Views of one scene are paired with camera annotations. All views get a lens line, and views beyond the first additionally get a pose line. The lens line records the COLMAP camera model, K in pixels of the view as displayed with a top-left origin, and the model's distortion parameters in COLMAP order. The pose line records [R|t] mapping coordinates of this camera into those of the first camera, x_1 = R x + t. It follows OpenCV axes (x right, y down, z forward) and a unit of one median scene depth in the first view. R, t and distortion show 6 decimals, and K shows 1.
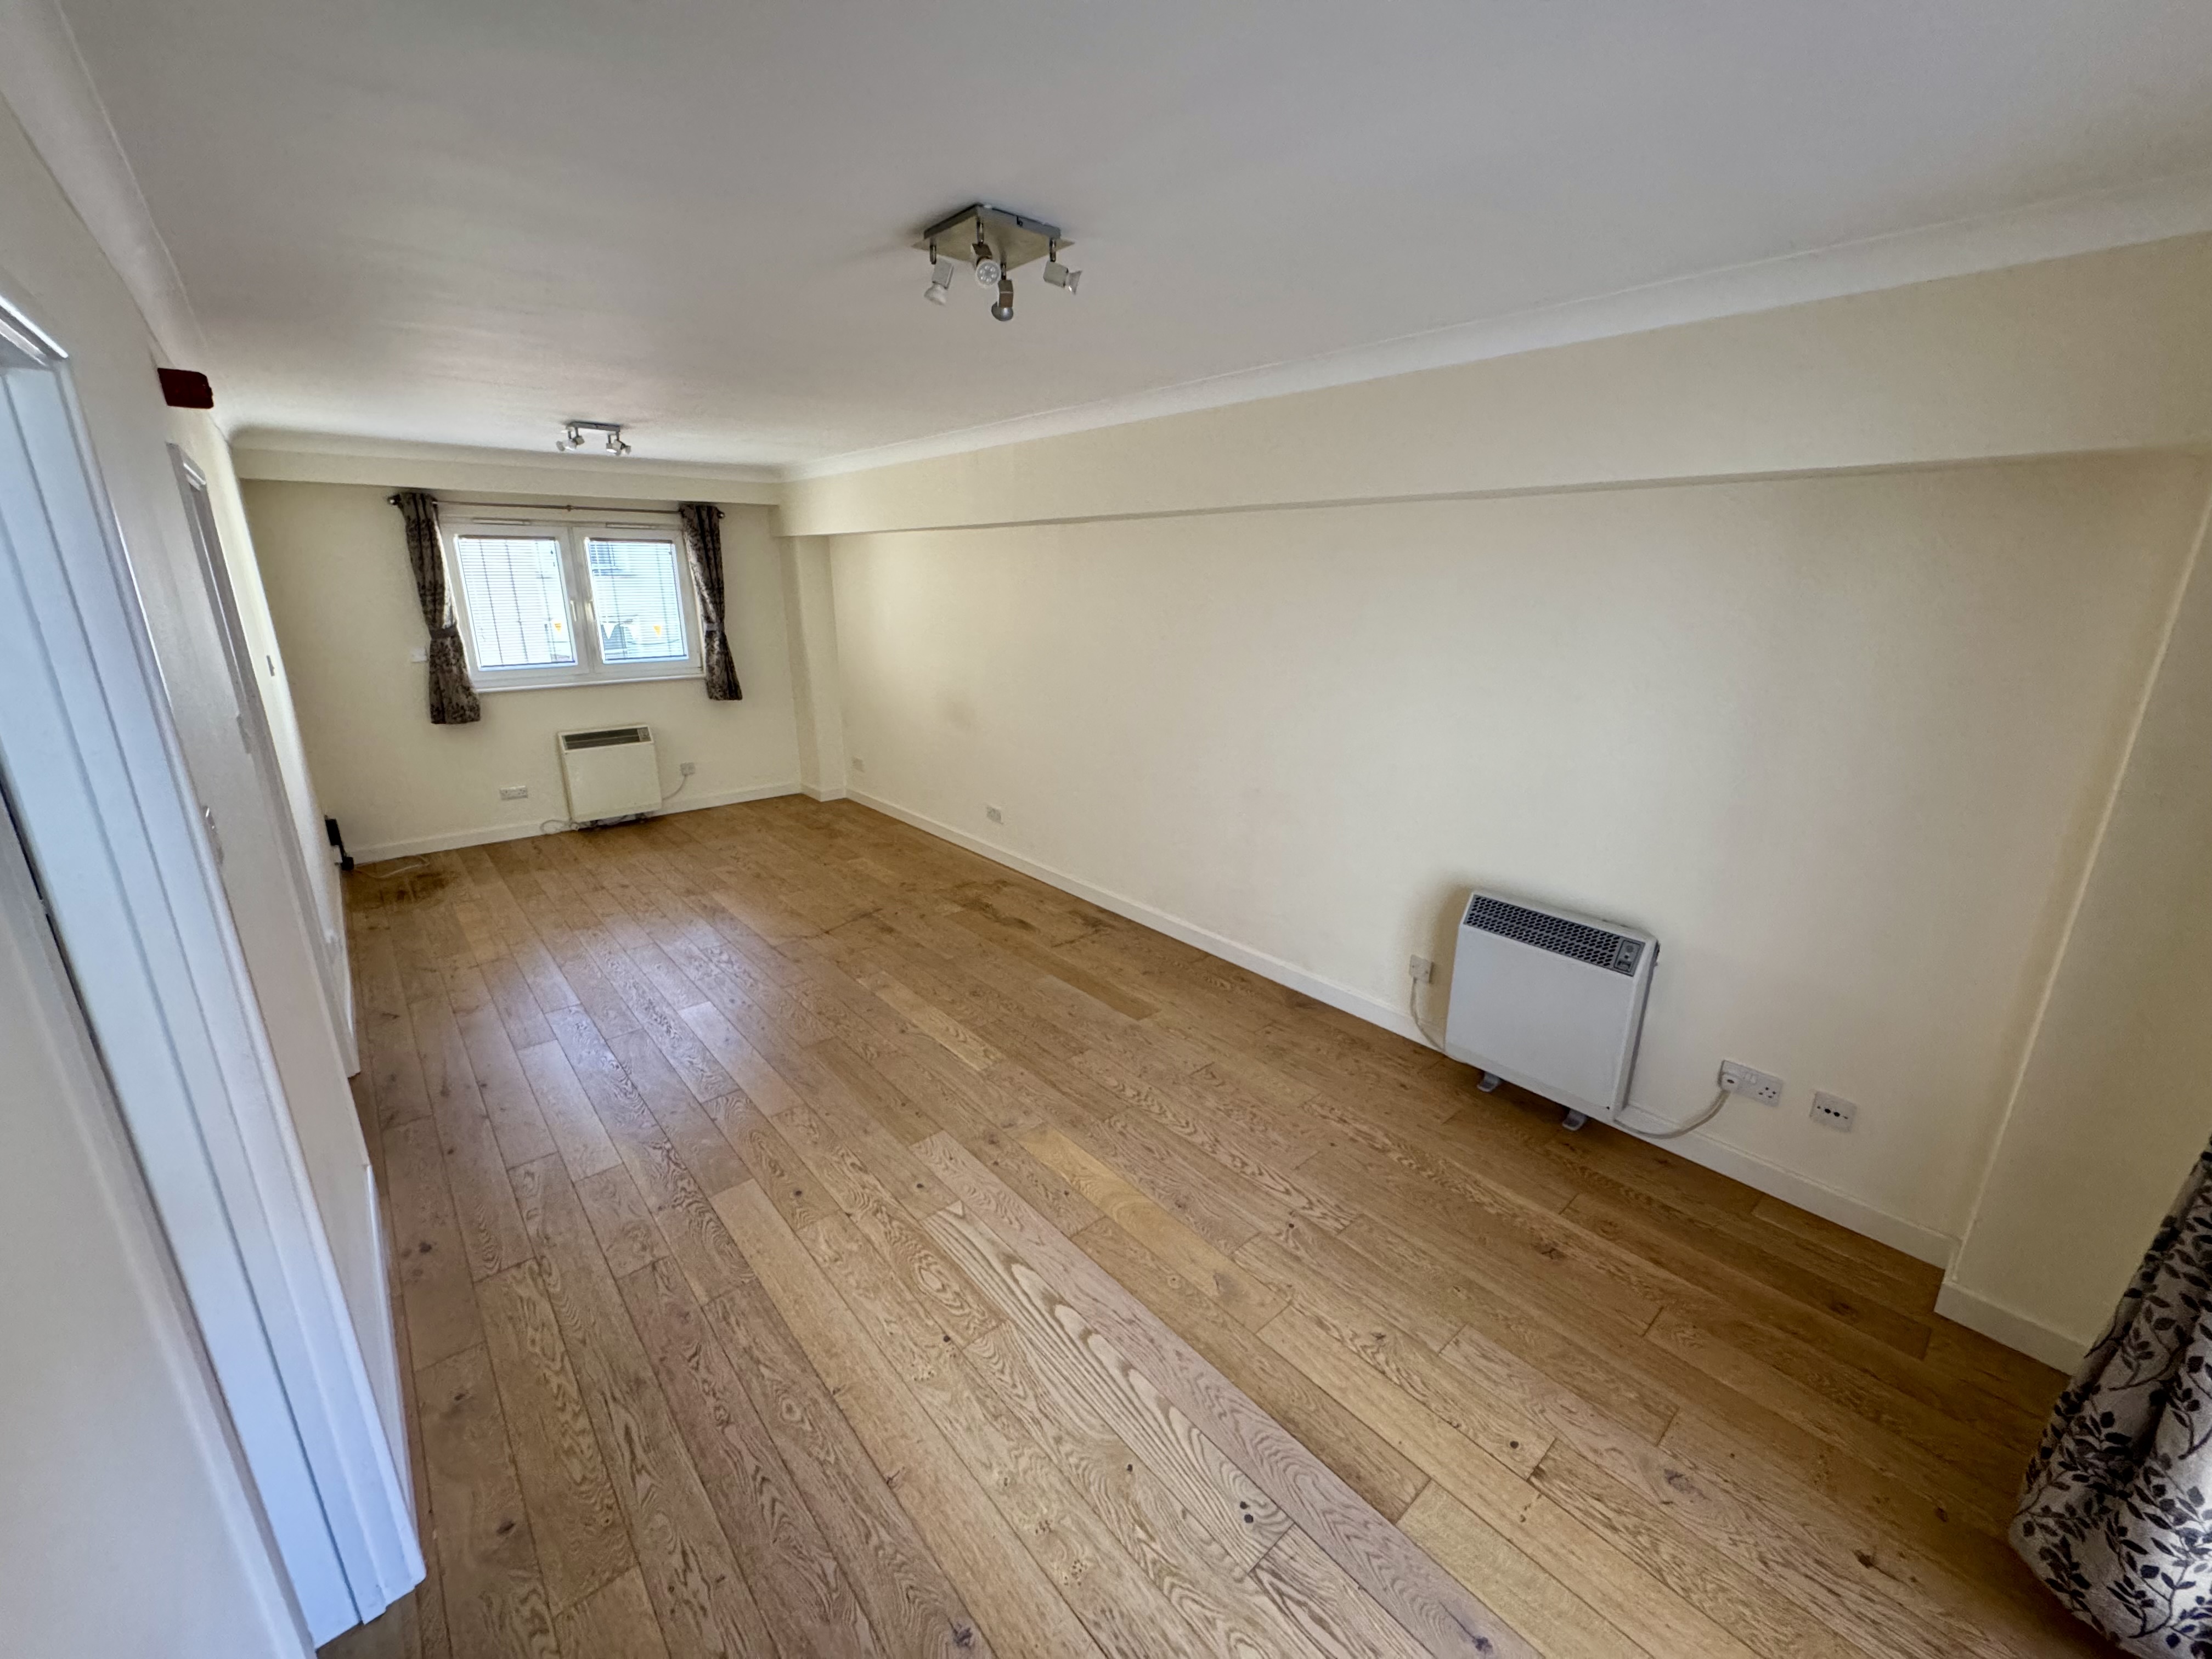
lens RADIAL K [[880.8, 0, 1106.9], [0, 880.8, 828.6], [0, 0, 1]] dist [-0.002944, -0.000132]
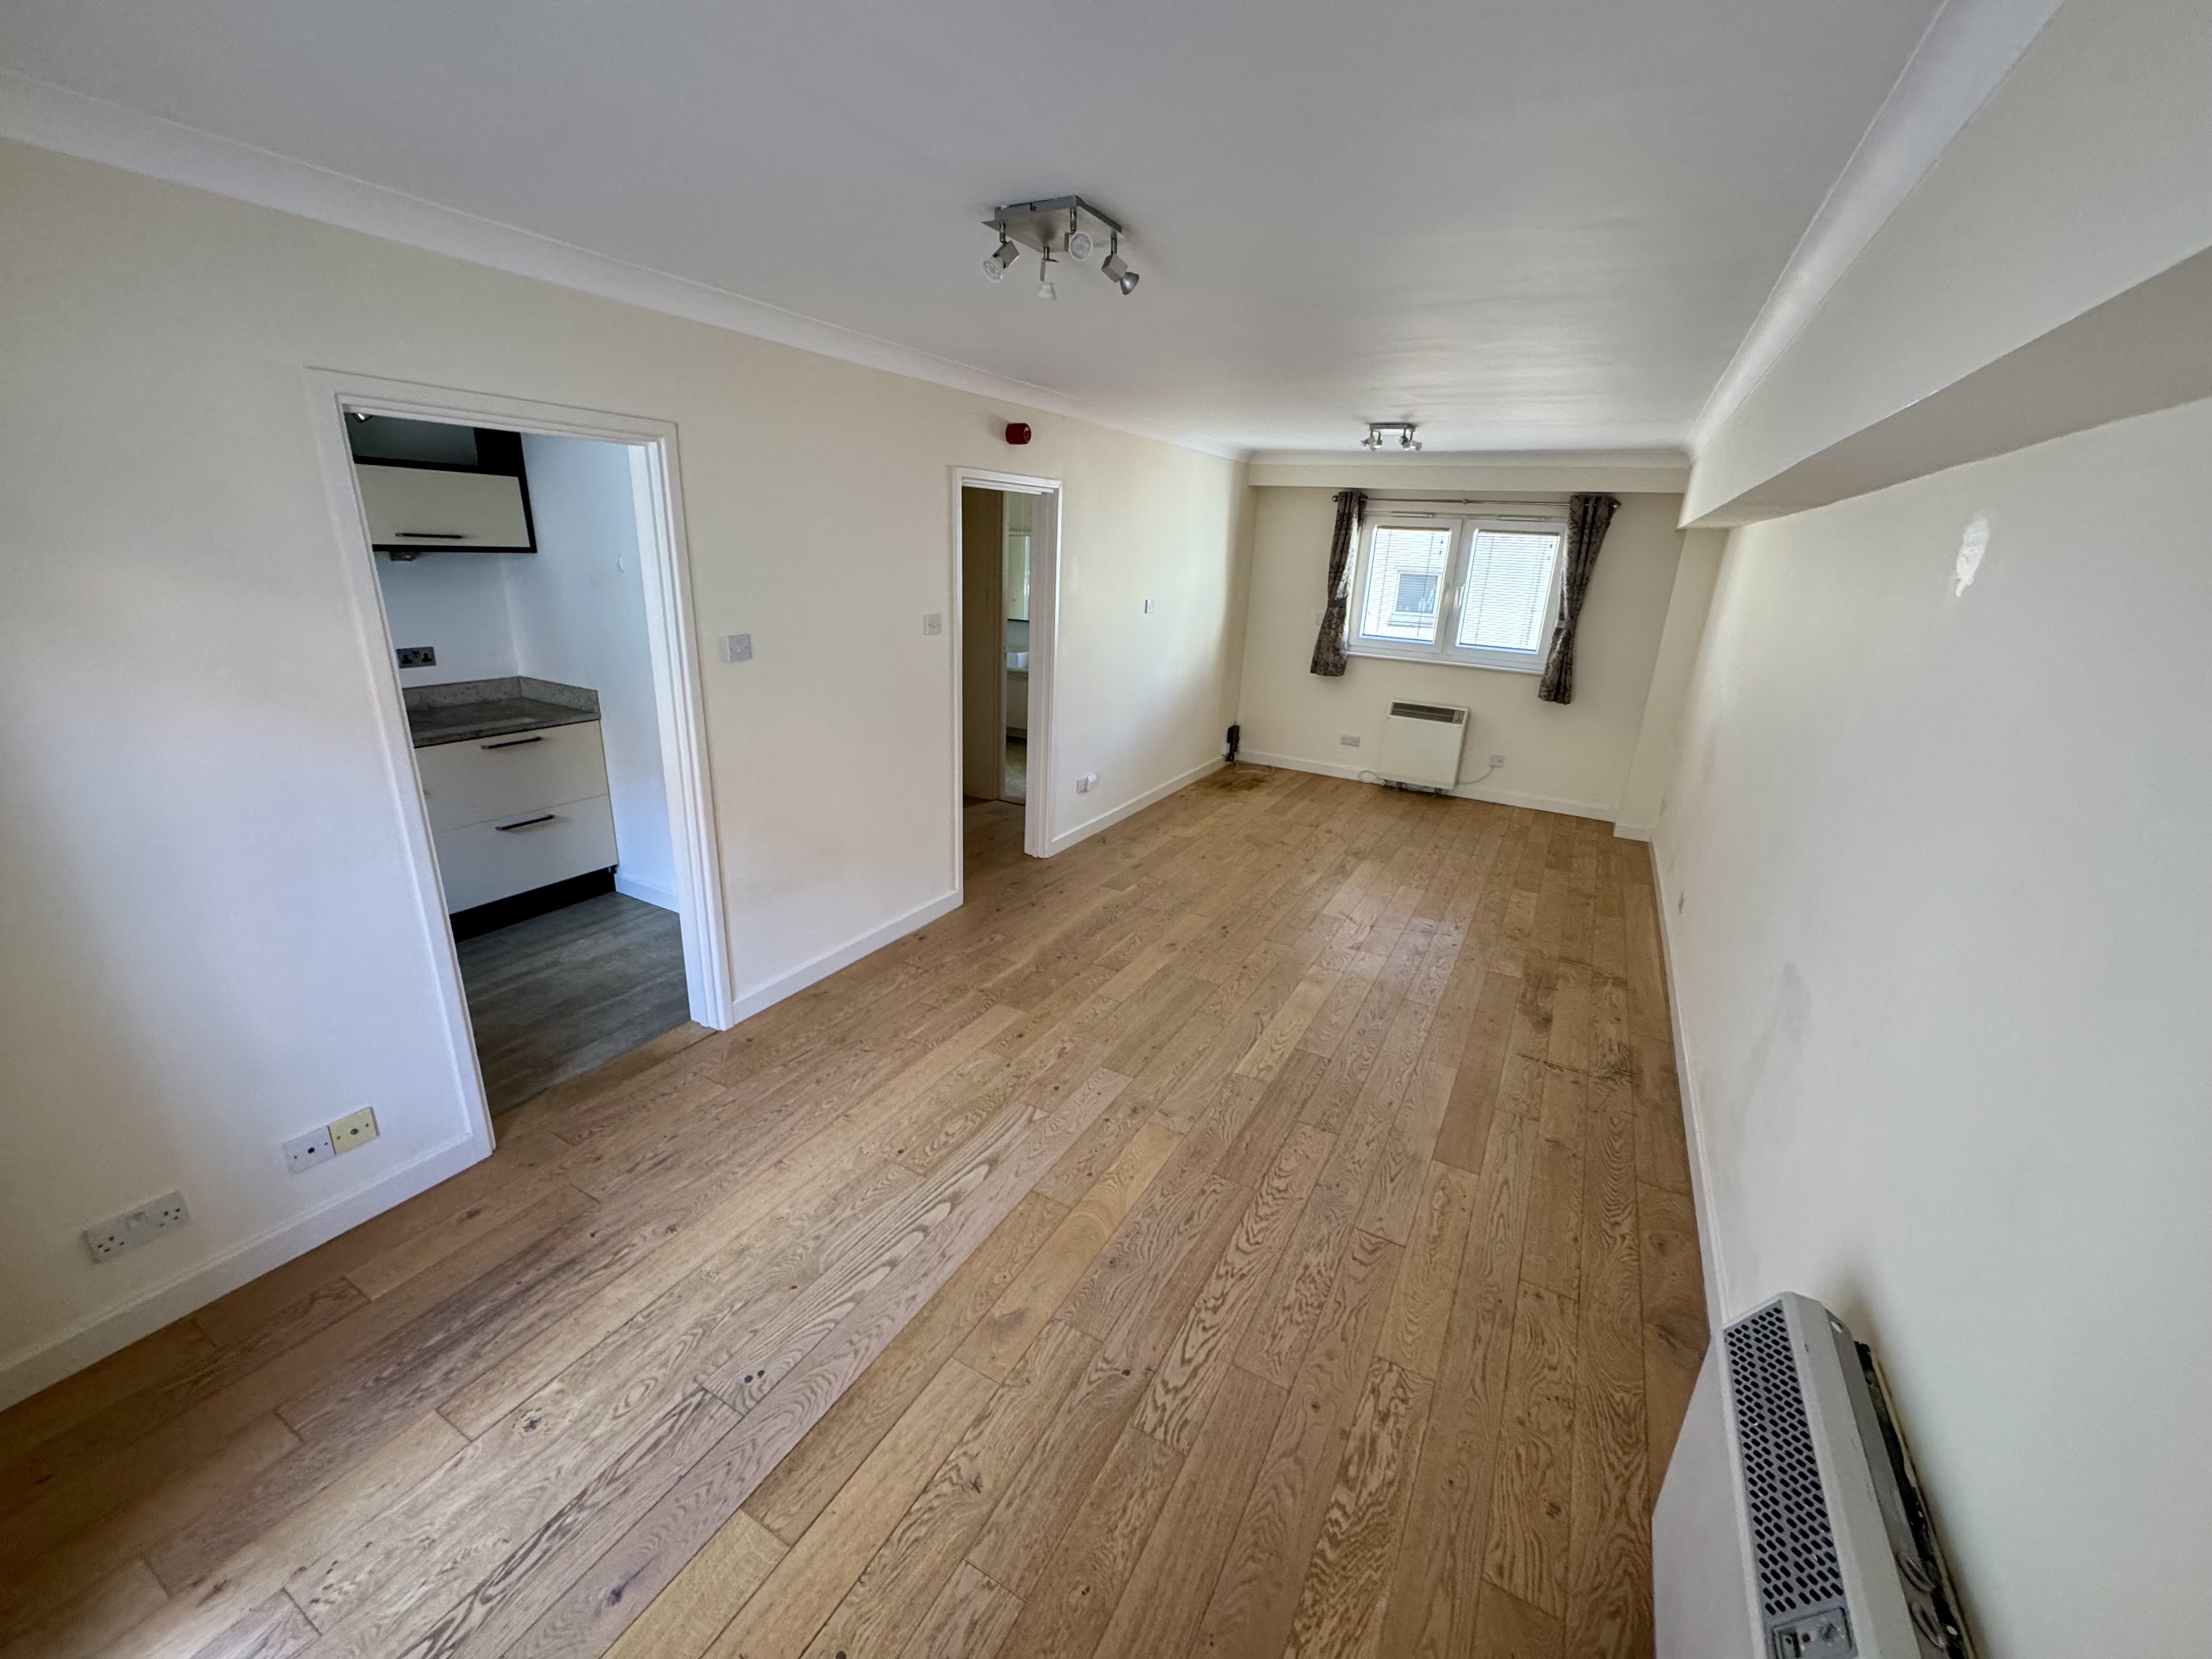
lens RADIAL K [[880.8, 0, 1106.9], [0, 880.8, 828.6], [0, 0, 1]] dist [-0.002944, -0.000132]
pose [[0.341826, 0.305592, -0.888689, 0.683150], [-0.307206, 0.930034, 0.201645, -0.147280], [0.888133, 0.204083, 0.411789, 0.495642]]
